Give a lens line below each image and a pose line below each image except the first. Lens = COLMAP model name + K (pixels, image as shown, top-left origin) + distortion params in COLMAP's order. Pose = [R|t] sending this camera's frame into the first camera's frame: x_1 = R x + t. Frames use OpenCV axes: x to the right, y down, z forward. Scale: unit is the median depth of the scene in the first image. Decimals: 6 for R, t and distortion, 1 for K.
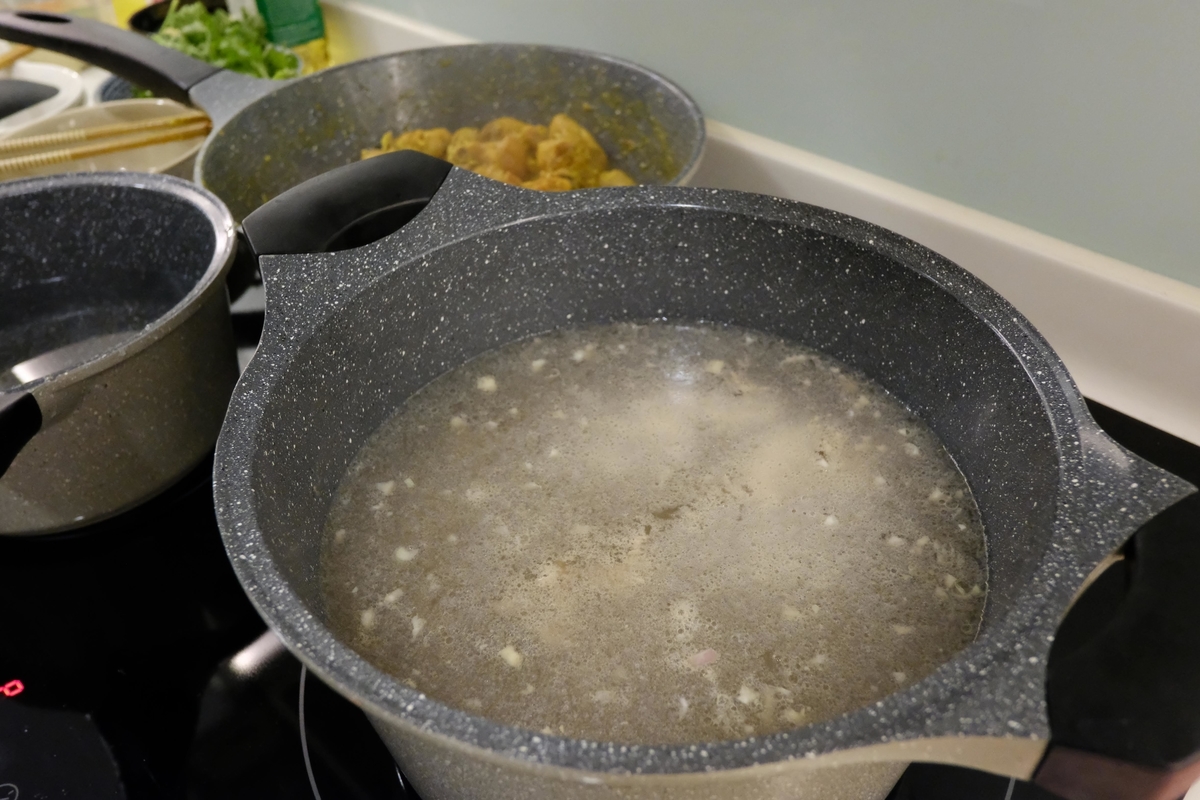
lens RADIAL K [[975.4, 0, 600.0], [0, 975.4, 400.0], [0, 0, 1]] dist [-0.002714, 0.004837]
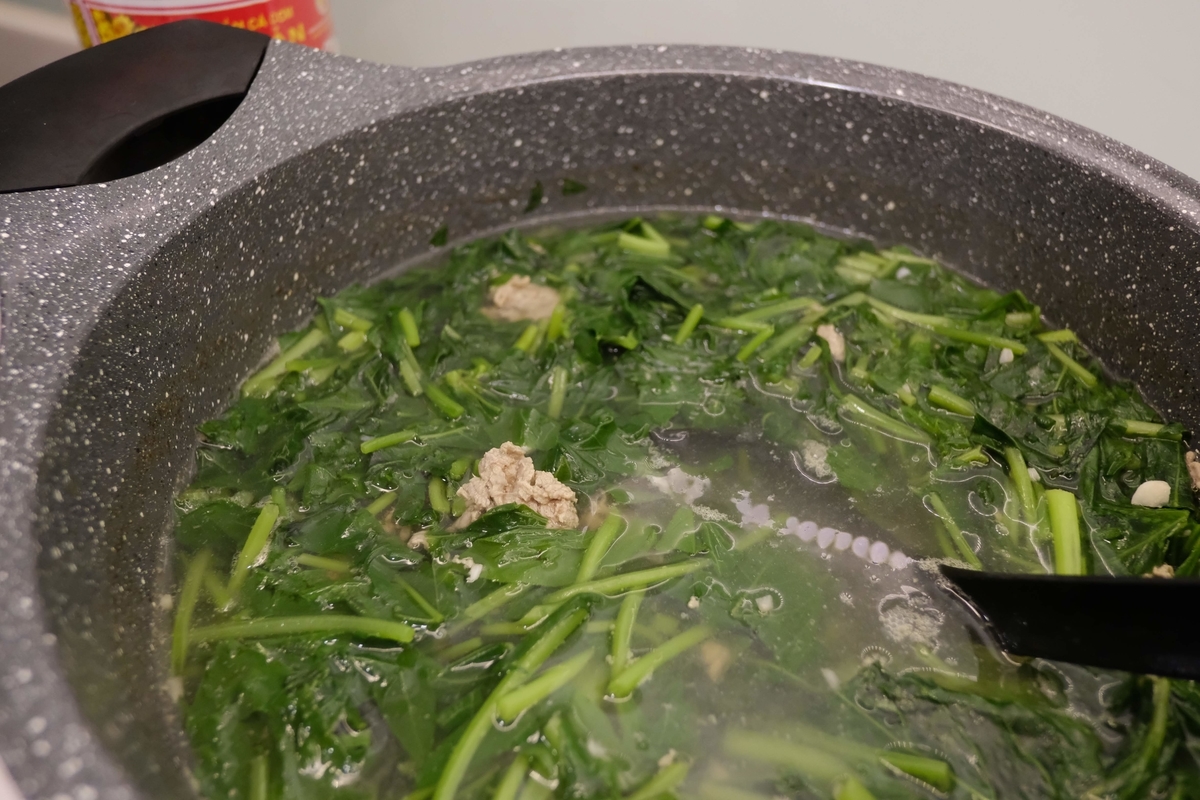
lens RADIAL K [[975.4, 0, 600.0], [0, 975.4, 400.0], [0, 0, 1]] dist [-0.002714, 0.004837]
pose [[0.959469, -0.156830, 0.234144, -0.133856], [0.146703, 0.987349, 0.060174, -0.012149], [-0.240619, -0.023385, 0.970338, 0.327951]]
